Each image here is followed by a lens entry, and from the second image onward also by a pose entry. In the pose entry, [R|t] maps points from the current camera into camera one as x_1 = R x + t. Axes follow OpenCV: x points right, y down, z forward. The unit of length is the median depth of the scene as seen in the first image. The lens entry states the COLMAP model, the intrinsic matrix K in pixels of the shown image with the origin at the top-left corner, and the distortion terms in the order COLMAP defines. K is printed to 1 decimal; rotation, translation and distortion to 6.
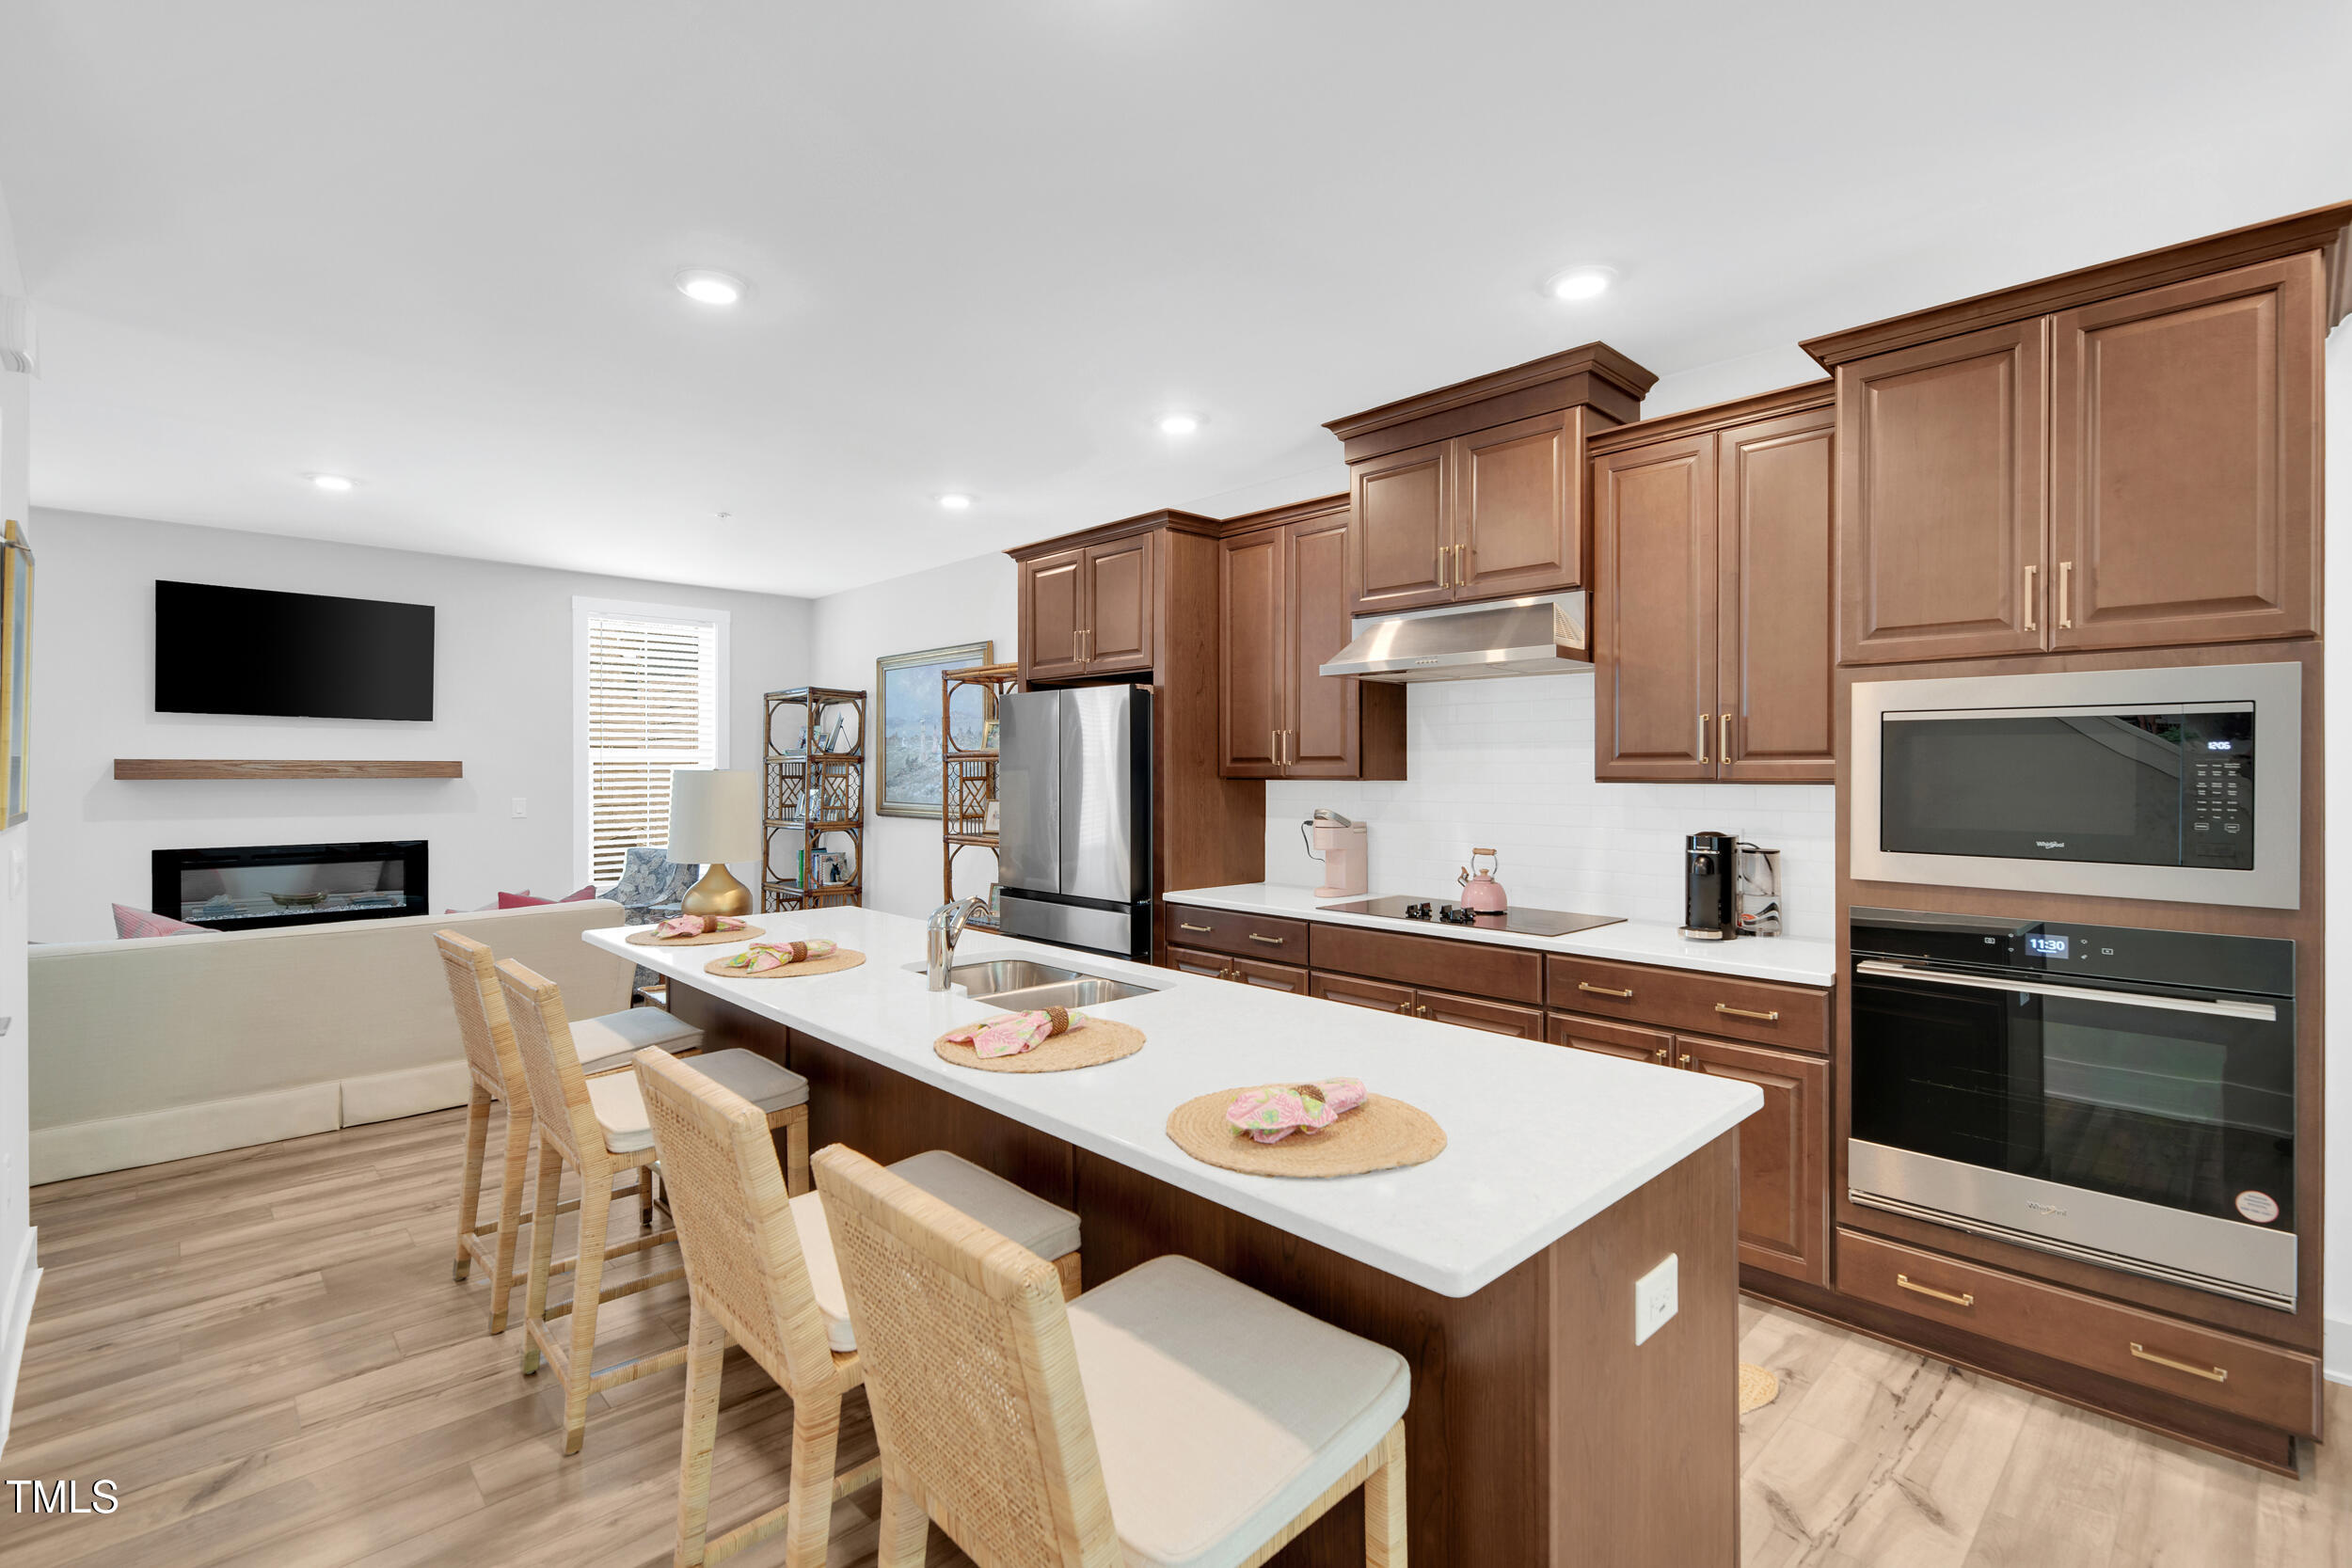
lens RADIAL K [[1059.3, 0, 1170.4], [0, 1059.3, 767.7], [0, 0, 1]] dist [-0.000502, -0.000261]
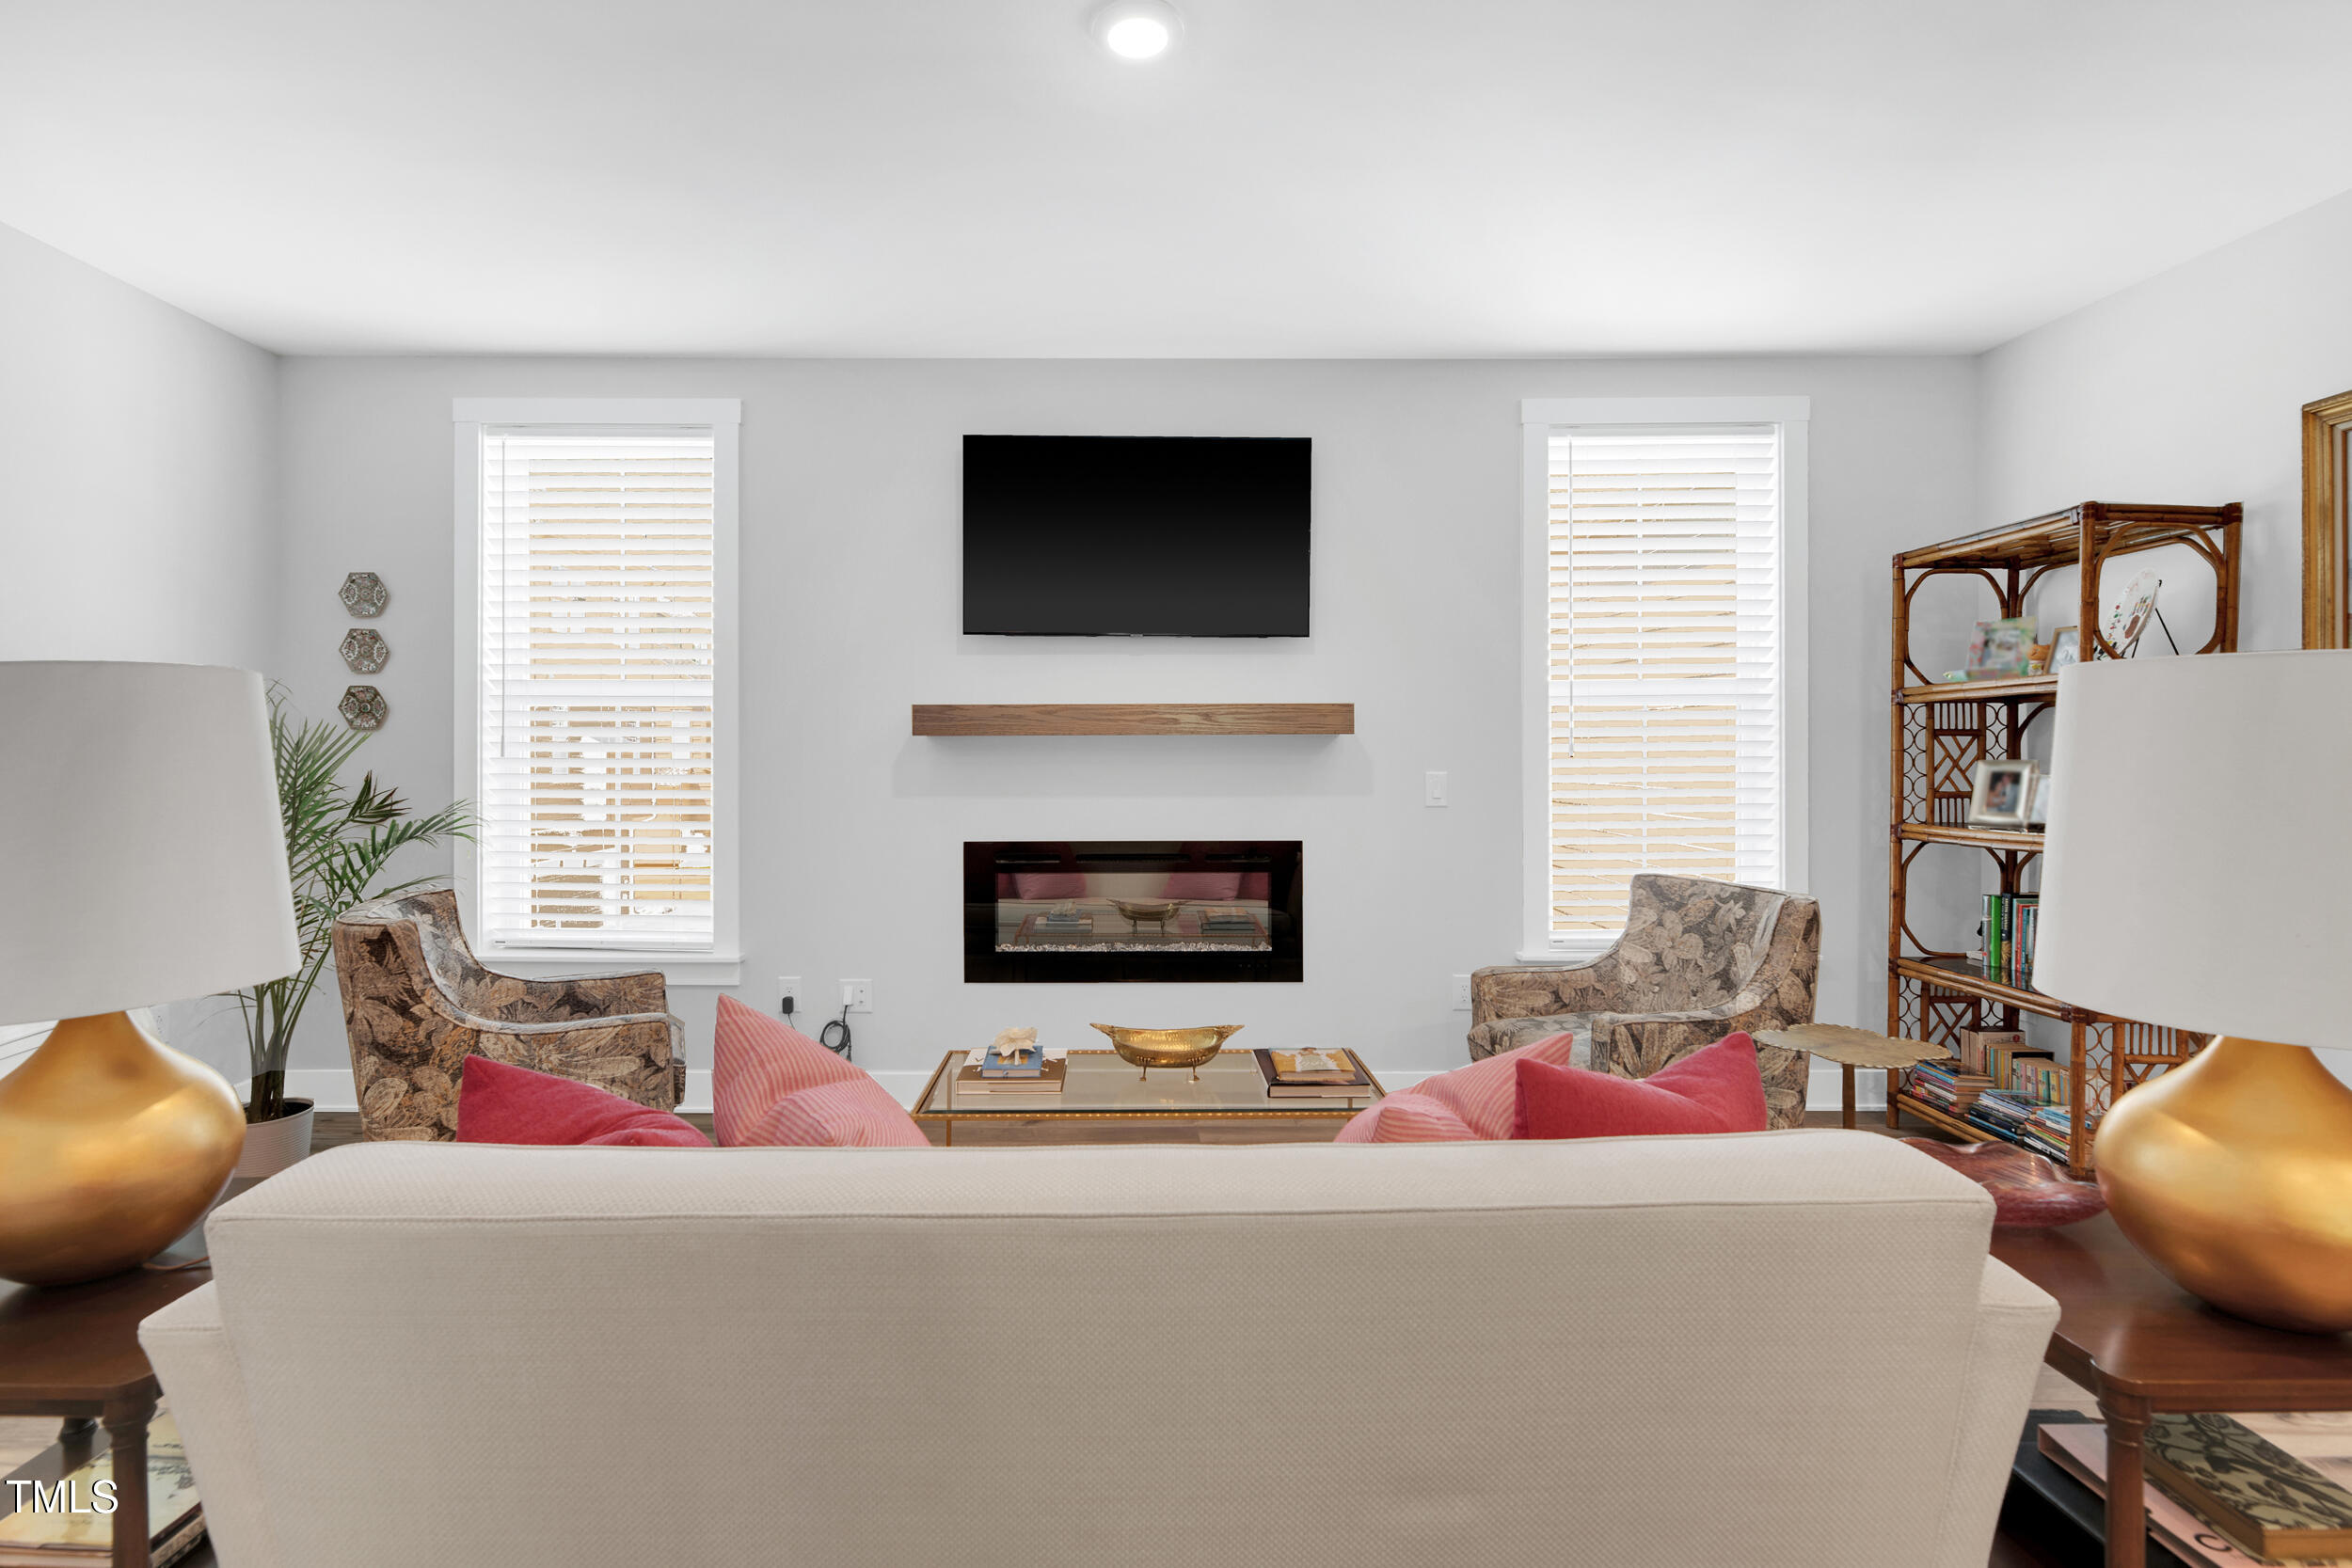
lens RADIAL K [[1059.3, 0, 1165.3], [0, 1059.3, 769.6], [0, 0, 1]] dist [-0.000502, -0.000261]
pose [[0.747611, 0.007945, -0.664090, -0.323483], [0.004596, 0.999843, 0.017135, 0.016259], [0.664121, -0.015862, 0.747457, 0.449571]]
